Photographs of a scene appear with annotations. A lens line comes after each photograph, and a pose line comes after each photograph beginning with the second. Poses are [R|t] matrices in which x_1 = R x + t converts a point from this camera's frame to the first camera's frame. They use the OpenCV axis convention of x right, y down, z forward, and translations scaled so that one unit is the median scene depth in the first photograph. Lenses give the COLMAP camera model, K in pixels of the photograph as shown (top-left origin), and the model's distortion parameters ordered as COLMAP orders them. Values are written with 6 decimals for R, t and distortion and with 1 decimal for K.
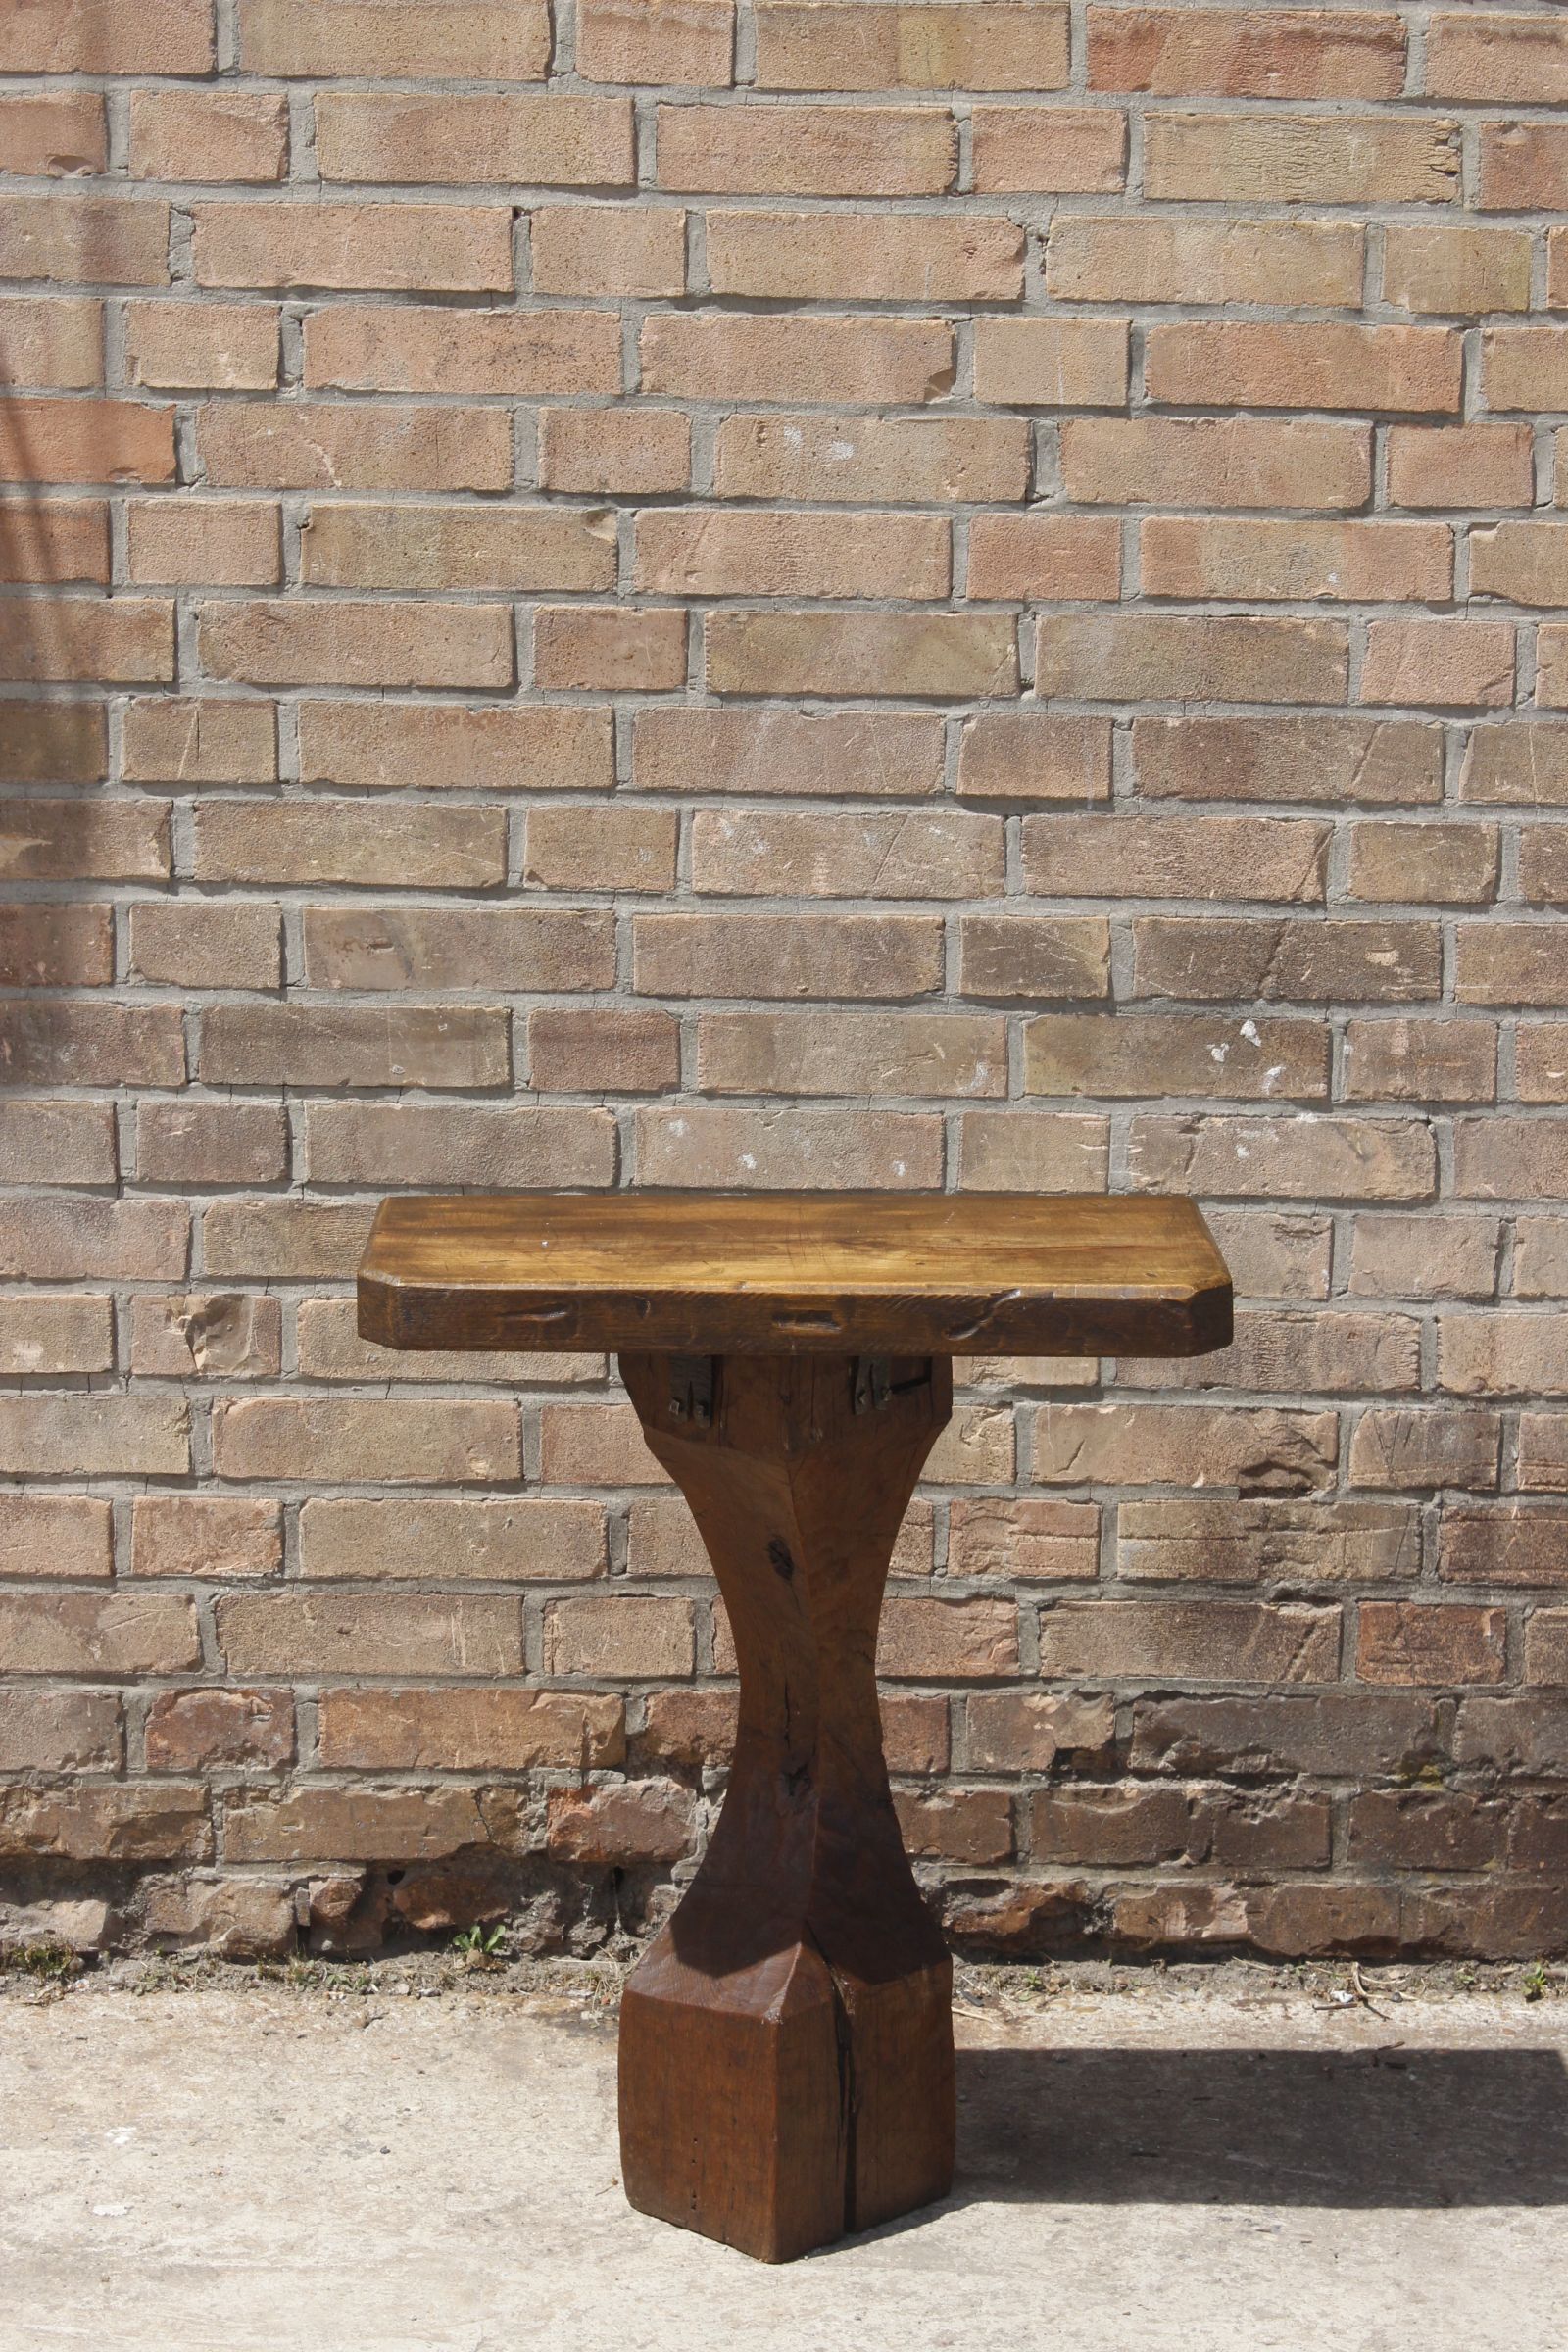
lens RADIAL K [[5250.6, 0, 792.0], [0, 5250.6, 1177.0], [0, 0, 1]] dist [0.046077, 0.000000]
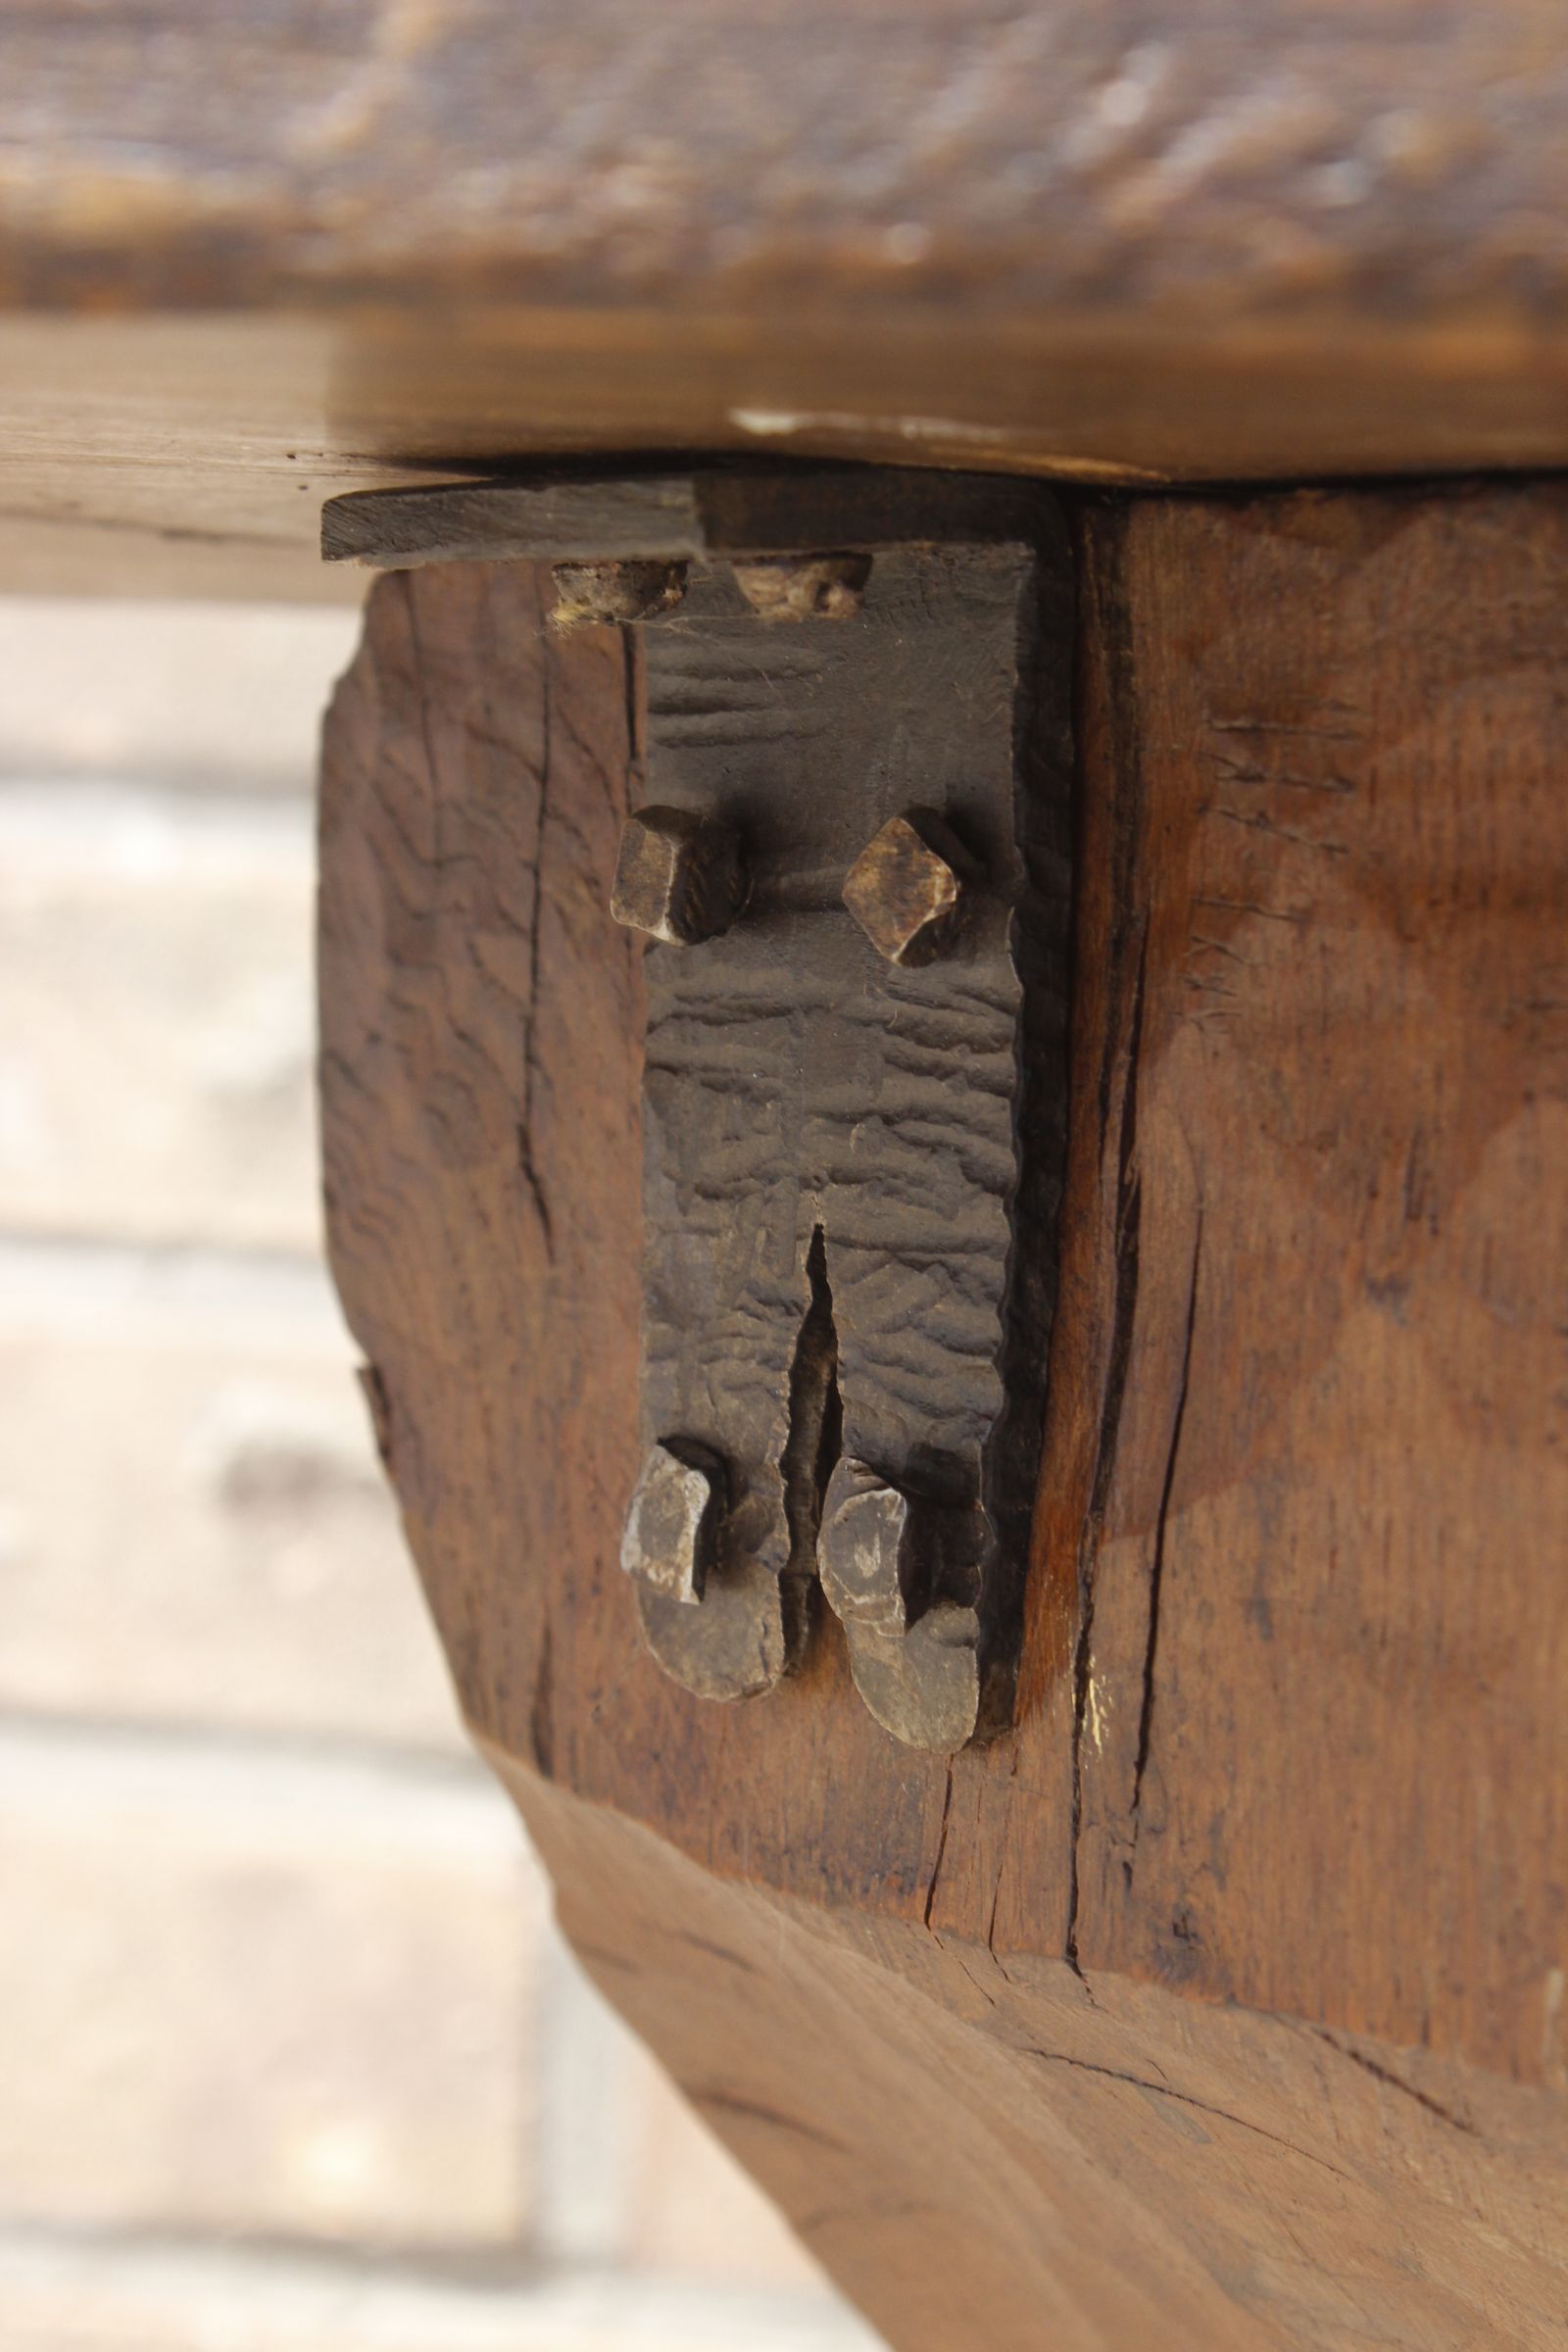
lens RADIAL K [[5489.8, 0, 789.4], [0, 5489.8, 1183.5], [0, 0, 1]] dist [0.071533, 0.000000]
pose [[0.978414, 0.046432, -0.201369, -0.000143], [-0.074223, 0.988369, -0.132734, 0.044842], [0.192863, 0.144815, 0.970481, 0.796582]]
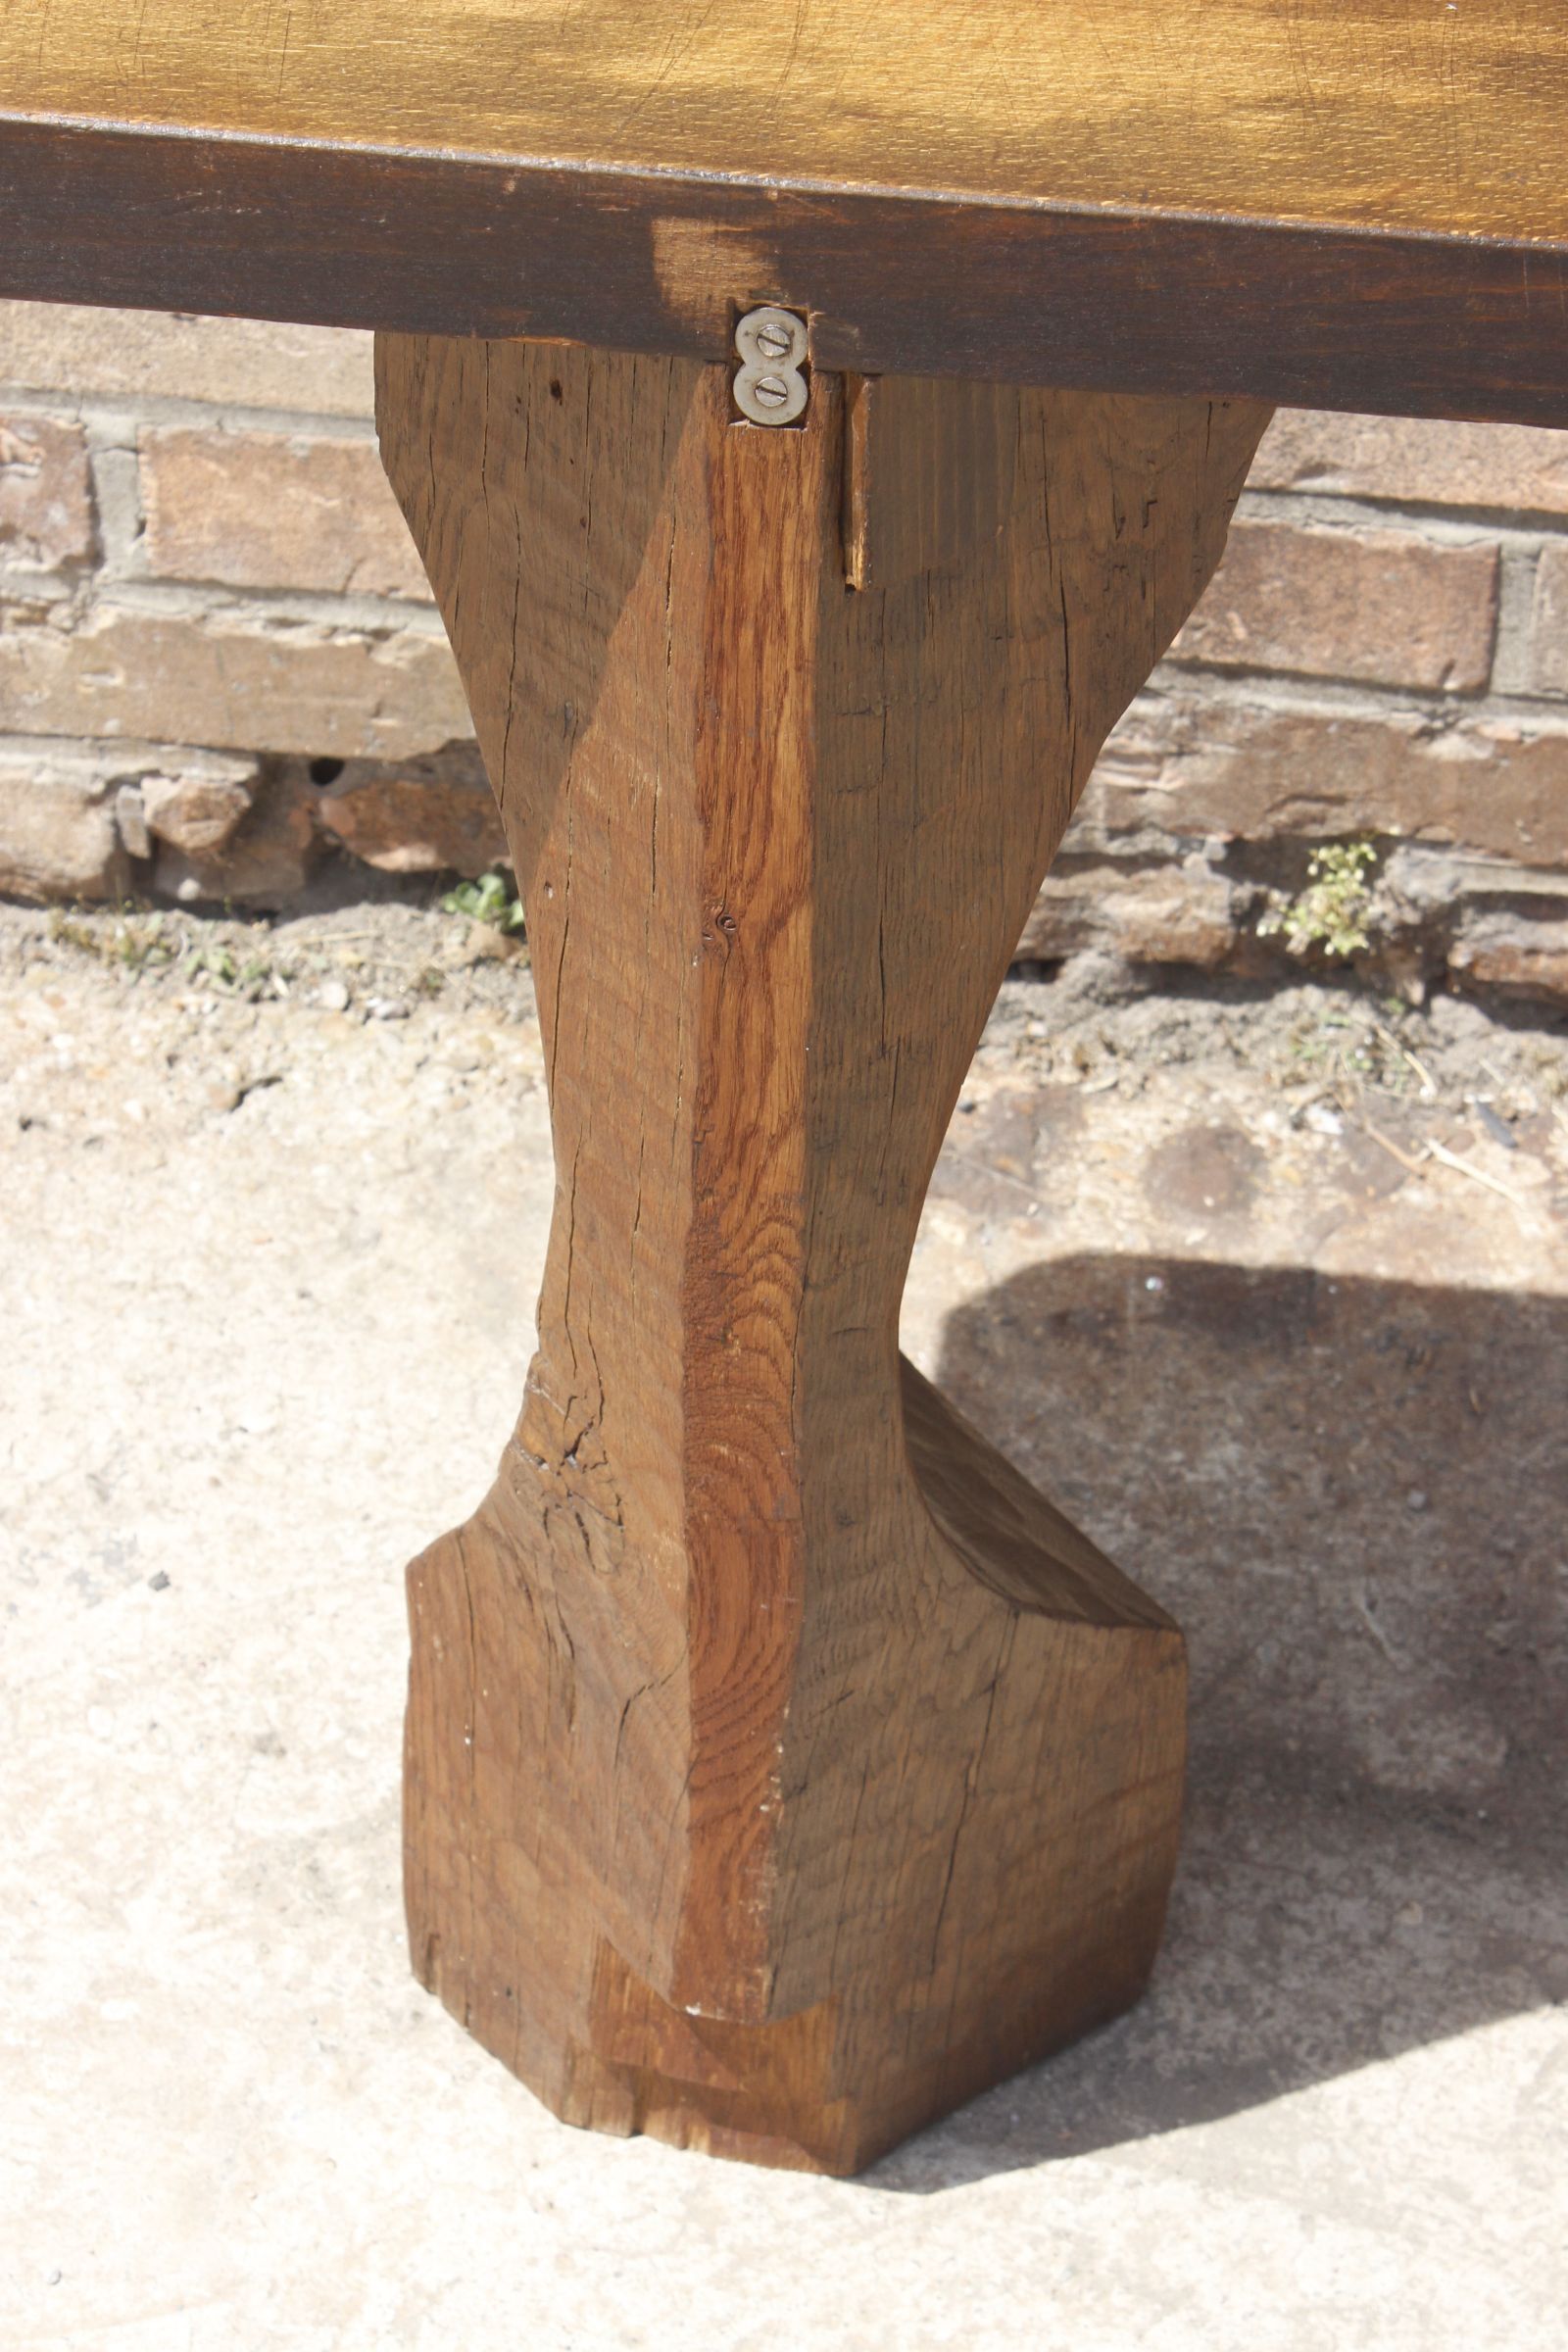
lens RADIAL K [[5489.8, 0, 816.3], [0, 5489.8, 1169.9], [0, 0, 1]] dist [0.071533, 0.000000]
pose [[0.988205, 0.098582, -0.117190, 0.033090], [-0.030972, 0.878090, 0.477492, -0.079957], [0.149975, -0.468230, 0.870786, 0.564876]]
